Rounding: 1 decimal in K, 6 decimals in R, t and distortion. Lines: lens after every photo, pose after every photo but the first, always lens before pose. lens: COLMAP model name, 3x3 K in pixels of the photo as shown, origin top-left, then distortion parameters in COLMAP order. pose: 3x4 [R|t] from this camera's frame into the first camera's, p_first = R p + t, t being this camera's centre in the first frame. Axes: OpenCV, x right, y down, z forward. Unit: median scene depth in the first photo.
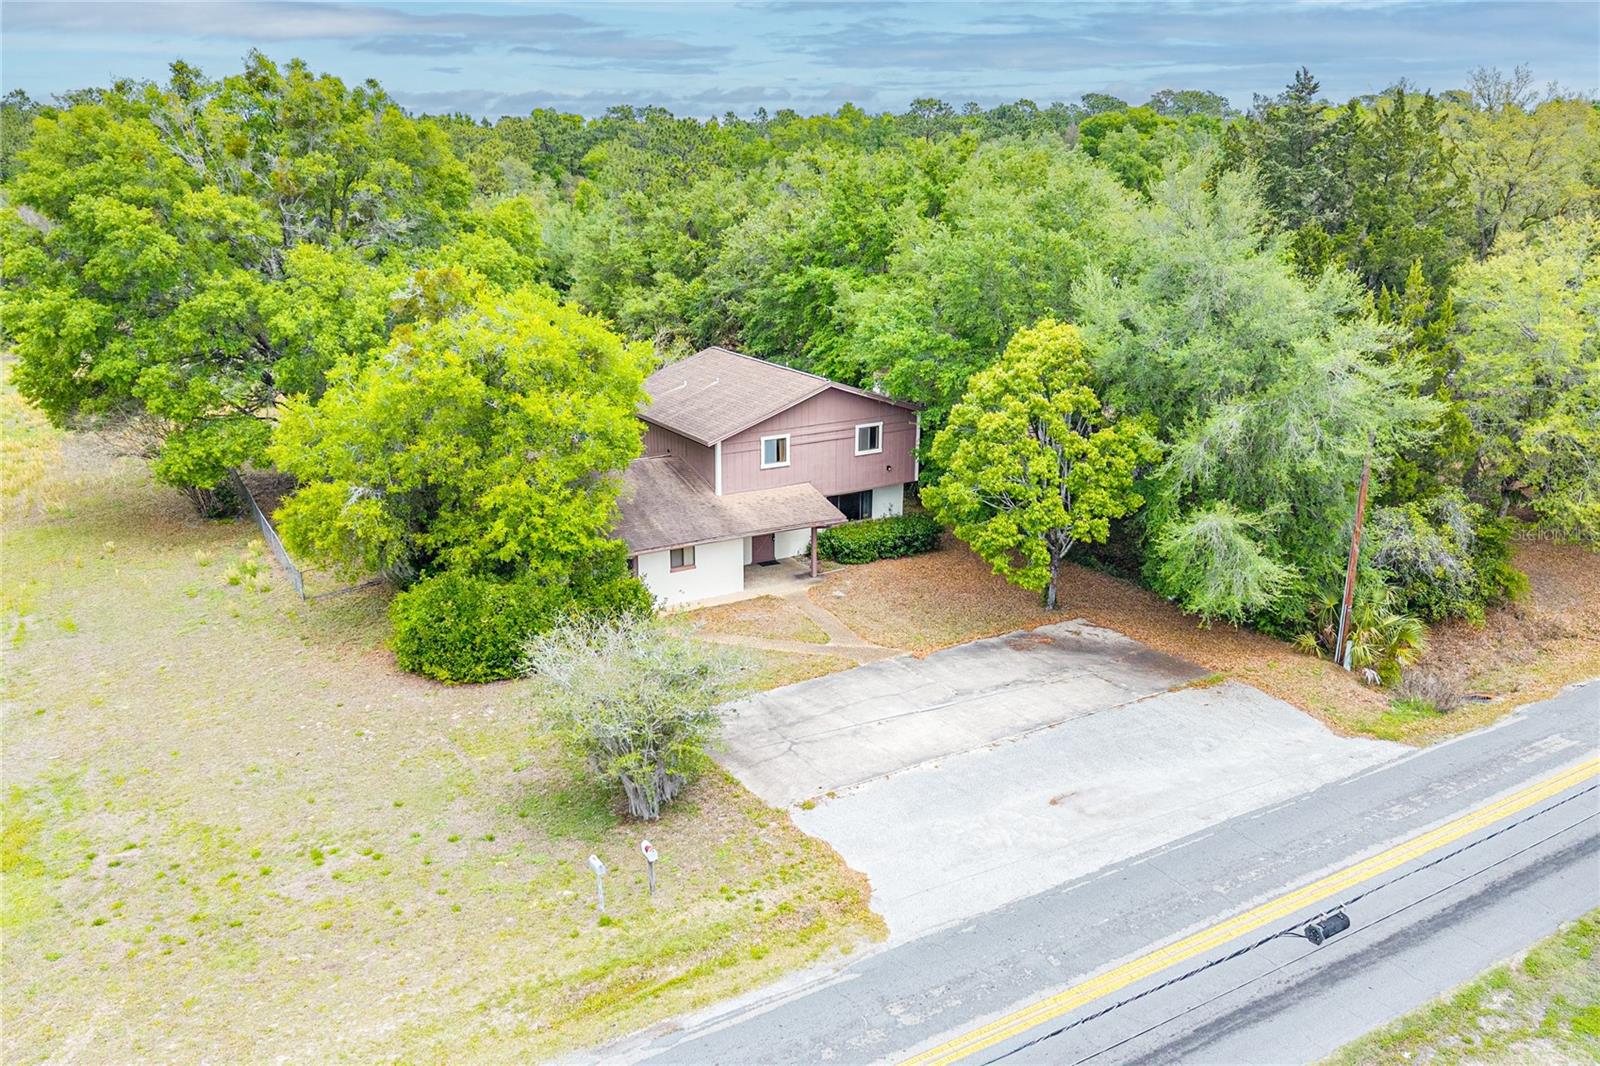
lens RADIAL K [[1210.0, 0, 766.2], [0, 1210.0, 574.8], [0, 0, 1]] dist [0.005551, 0.000846]
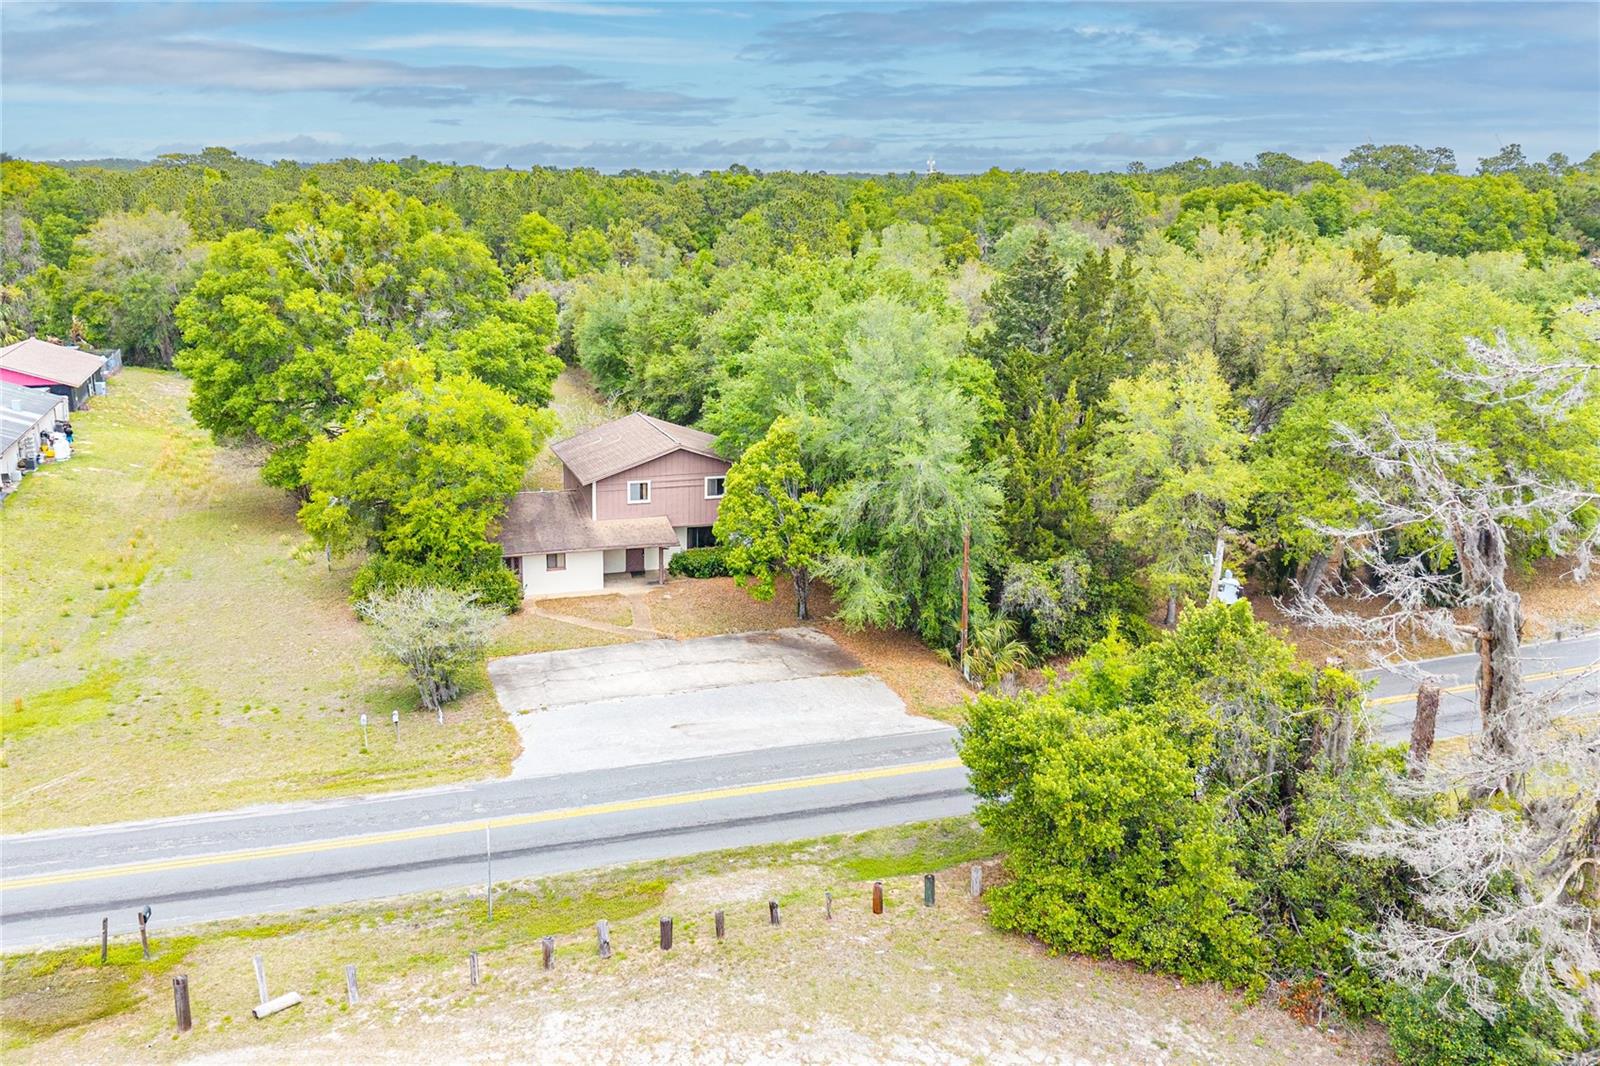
lens RADIAL K [[1193.4, 0, 666.9], [0, 1193.4, 533.9], [0, 0, 1]] dist [0.042211, -0.000711]
pose [[0.968256, 0.074833, -0.238495, 0.375466], [-0.088566, 0.994943, -0.047382, 0.008977], [0.233743, 0.067001, 0.969987, -0.331618]]
